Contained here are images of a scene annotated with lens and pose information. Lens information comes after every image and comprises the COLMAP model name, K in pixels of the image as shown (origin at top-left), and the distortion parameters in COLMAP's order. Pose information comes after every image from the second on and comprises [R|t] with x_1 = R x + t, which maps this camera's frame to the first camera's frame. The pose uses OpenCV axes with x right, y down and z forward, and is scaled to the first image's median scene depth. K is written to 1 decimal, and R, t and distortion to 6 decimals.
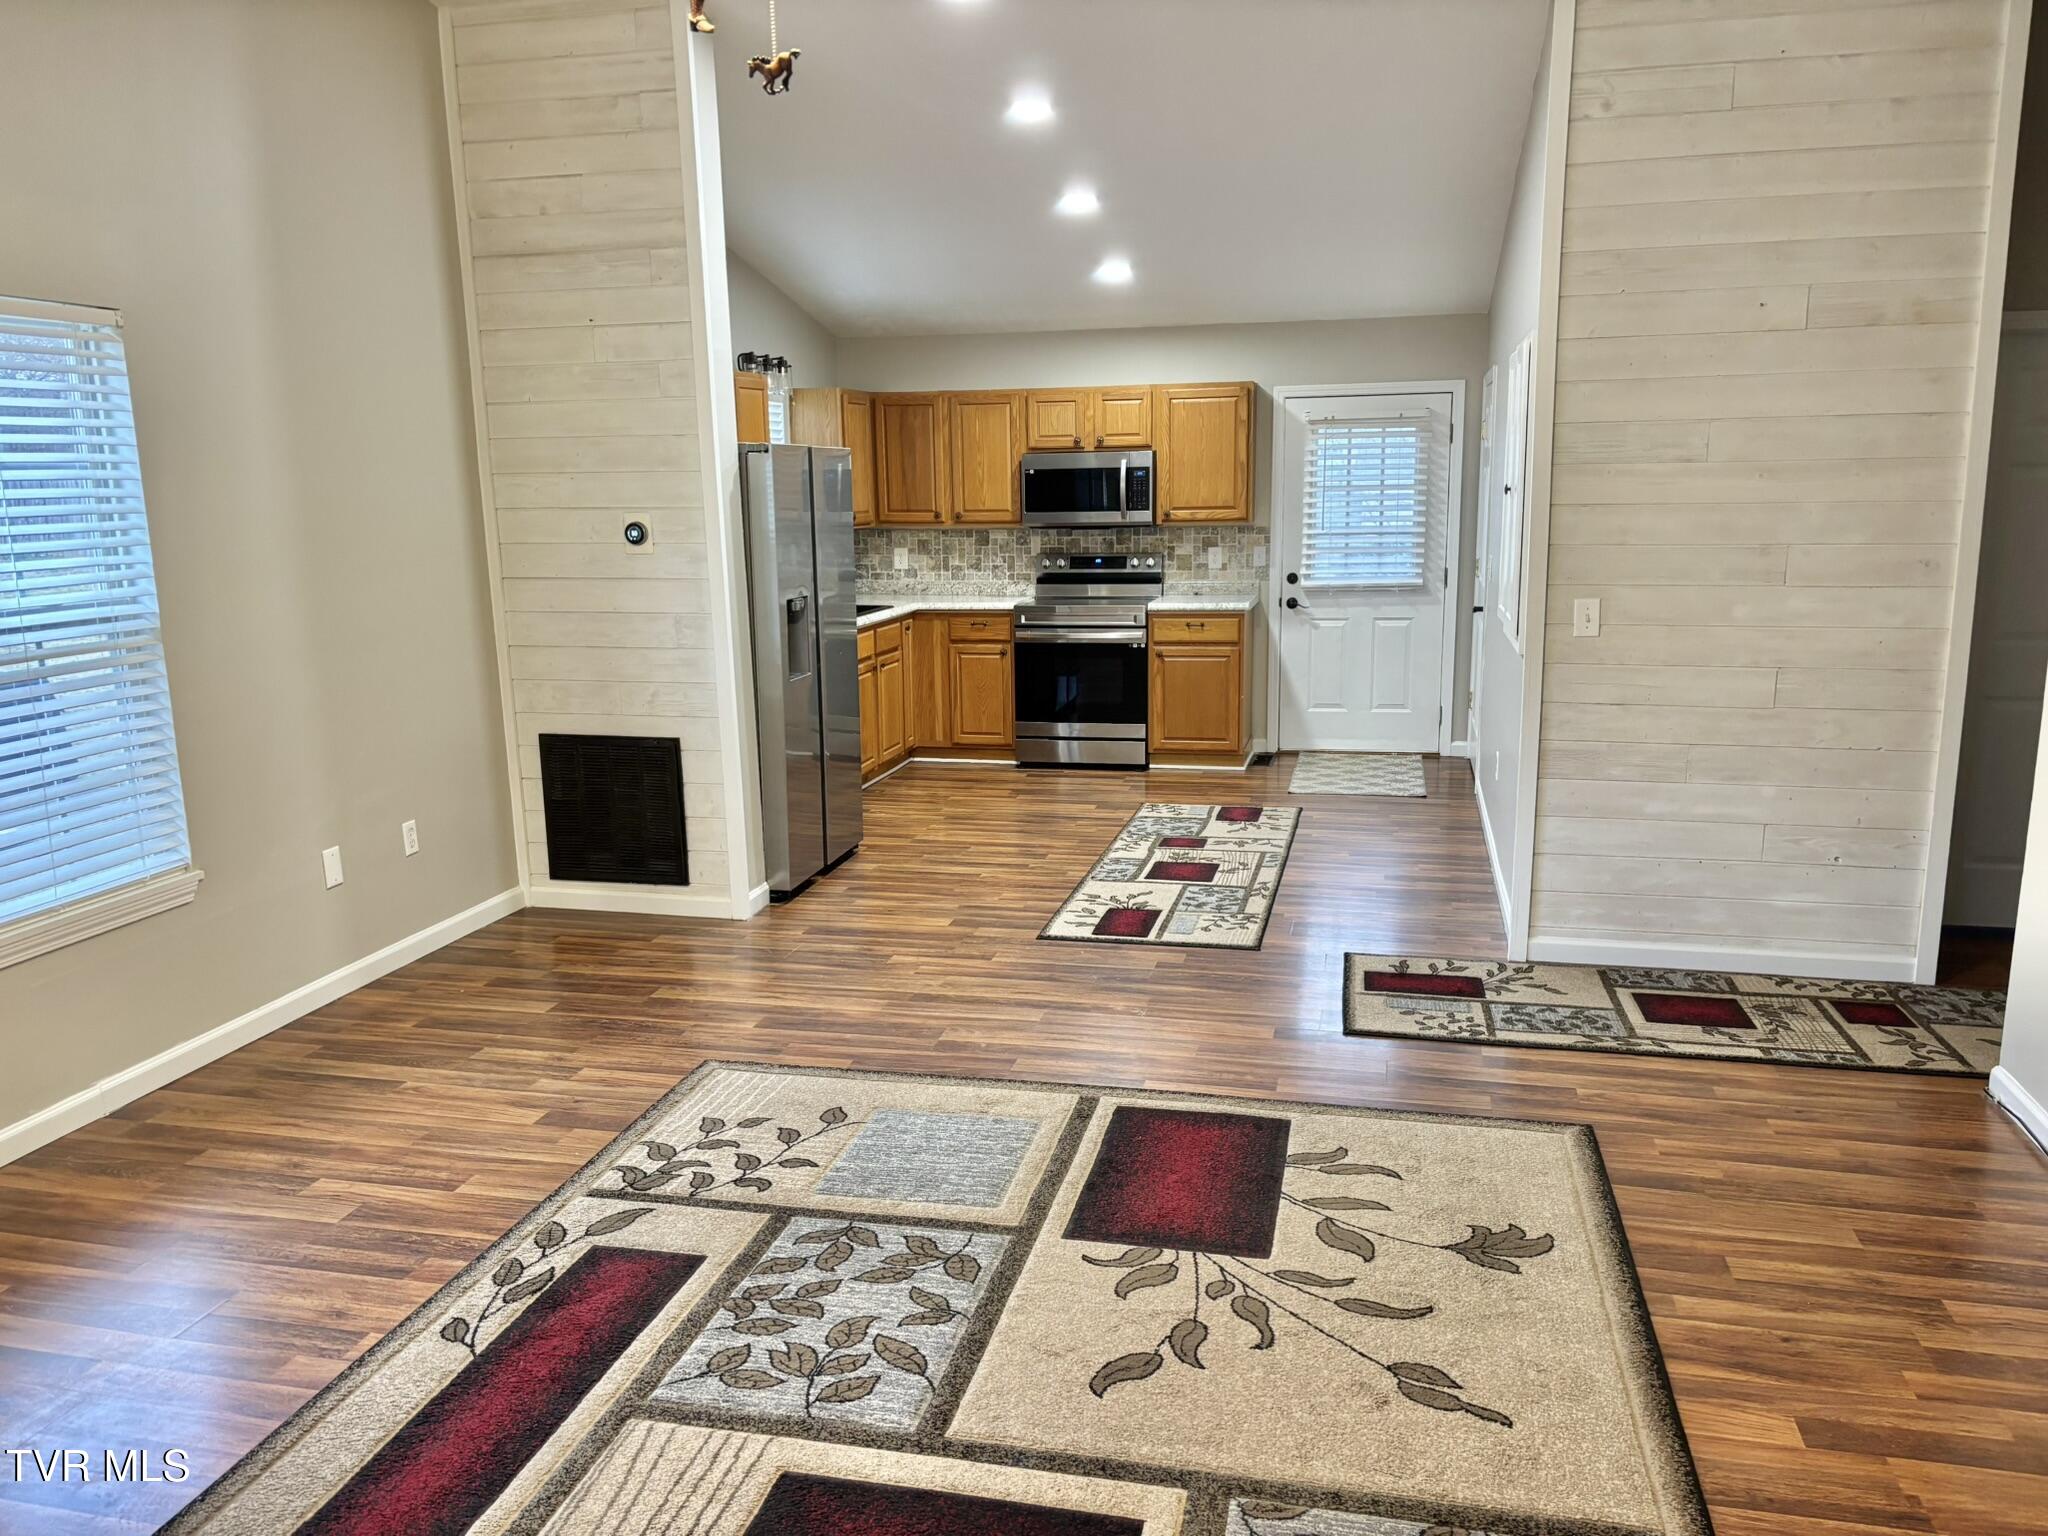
lens RADIAL K [[1532.0, 0, 1026.4], [0, 1532.0, 769.9], [0, 0, 1]] dist [0.002968, 0.000191]
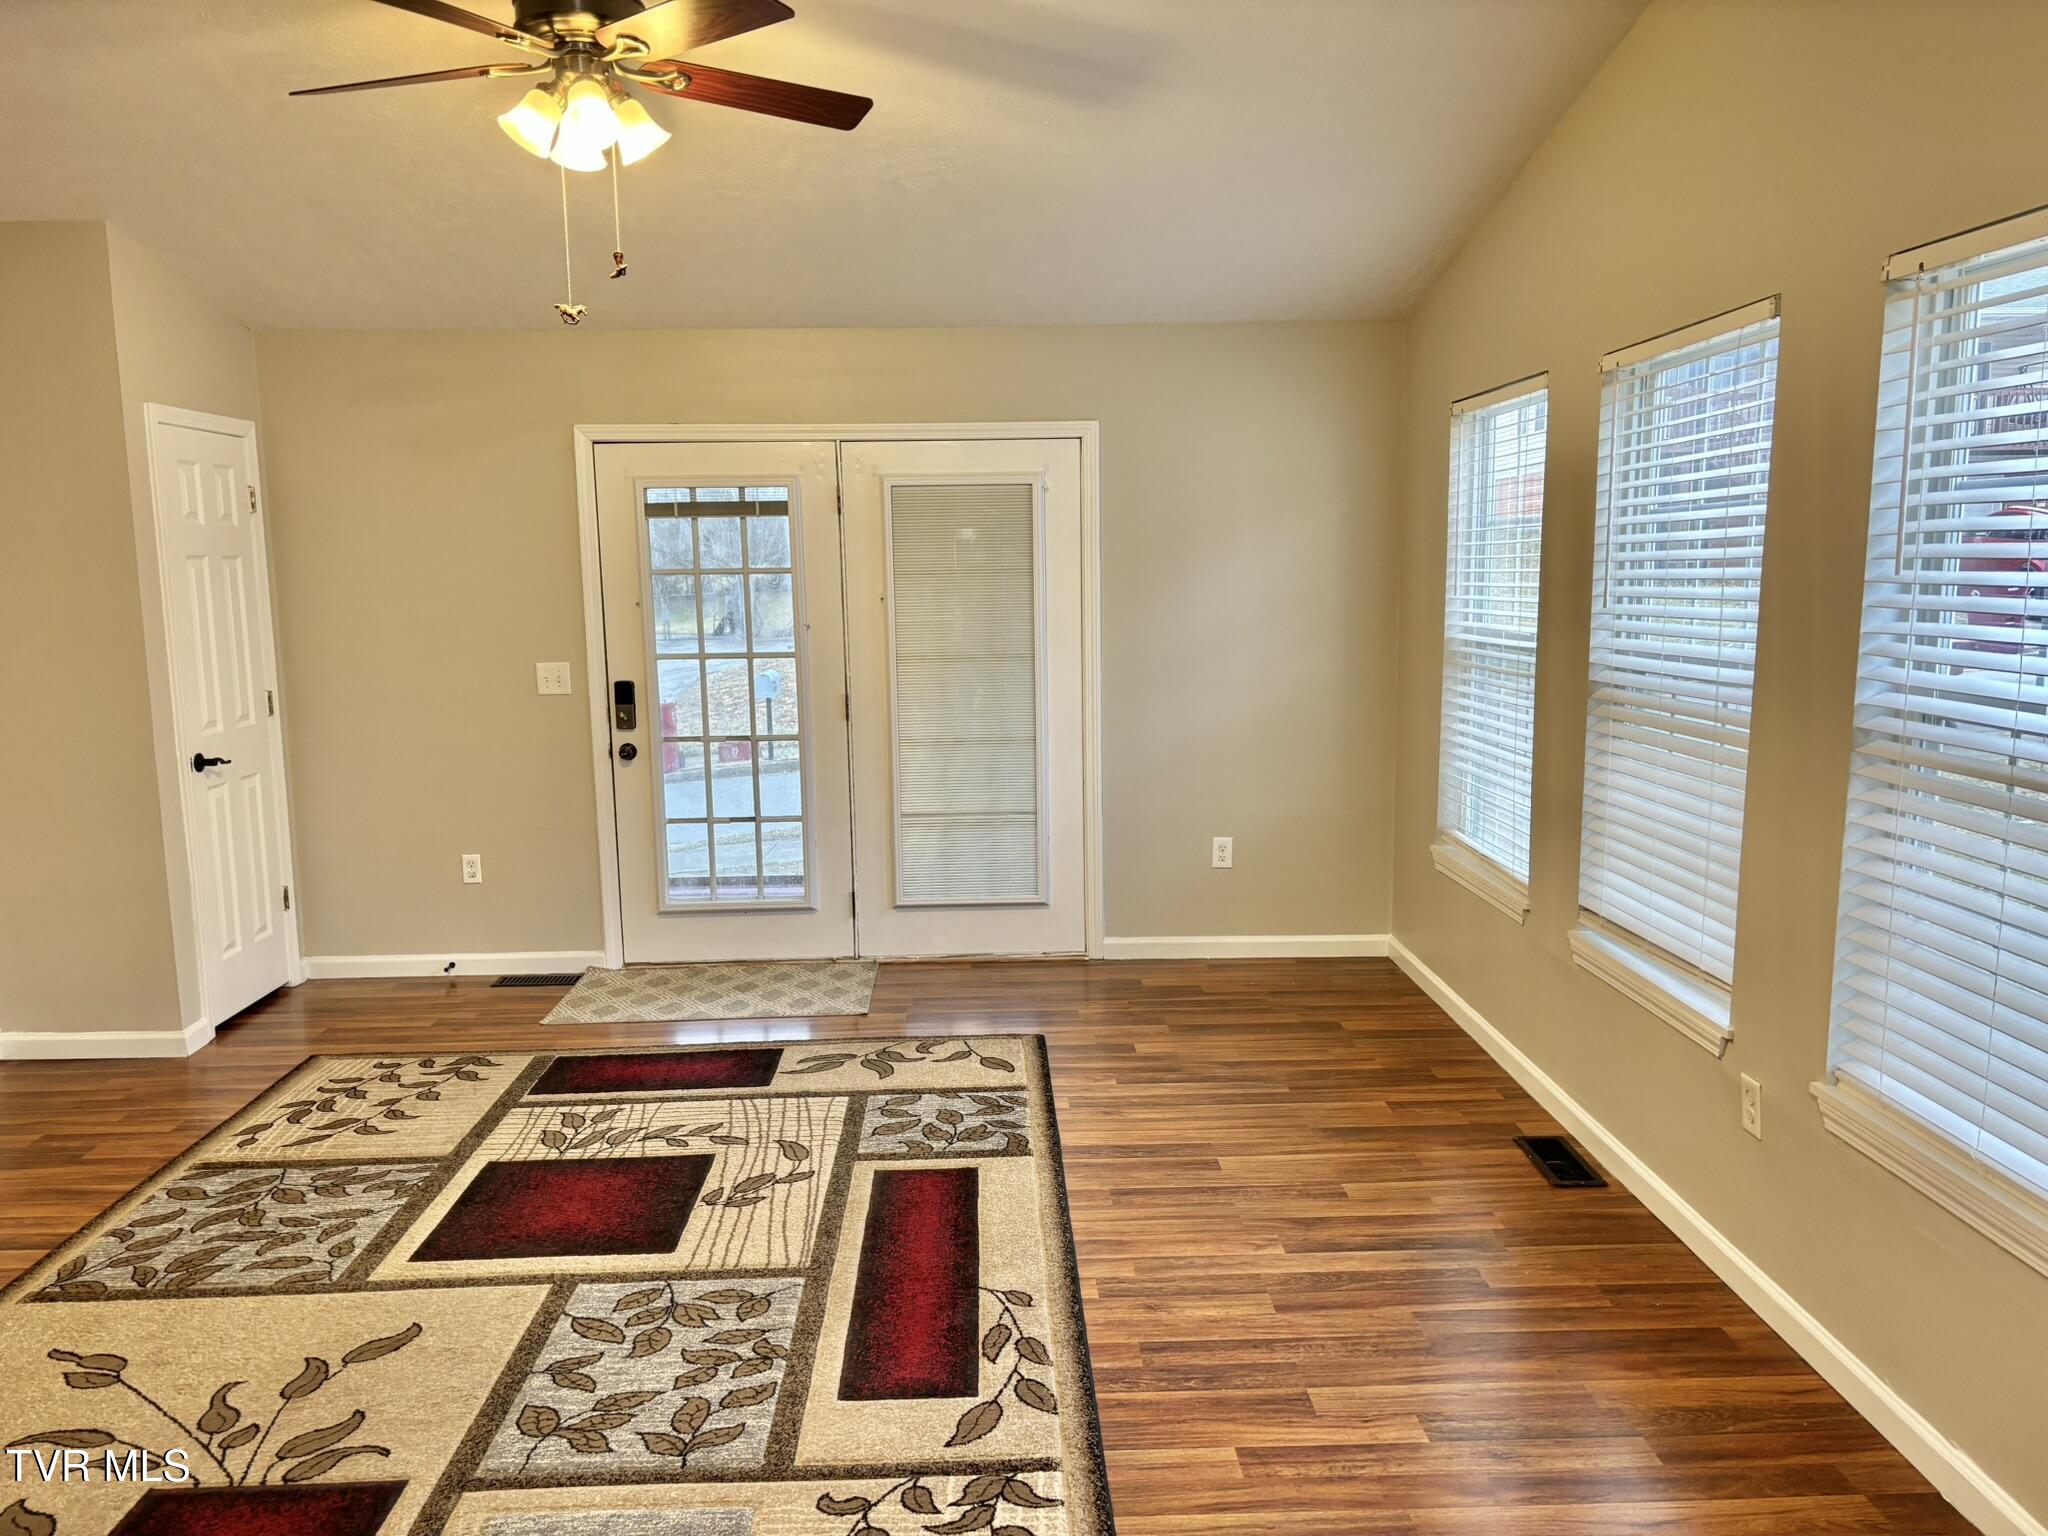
lens RADIAL K [[1532.0, 0, 1025.6], [0, 1532.0, 772.5], [0, 0, 1]] dist [0.002968, 0.000191]
pose [[-0.965129, 0.060689, -0.254644, -0.113338], [-0.024036, 0.948101, 0.317059, -0.328337], [0.260670, 0.312124, -0.913581, 1.807160]]
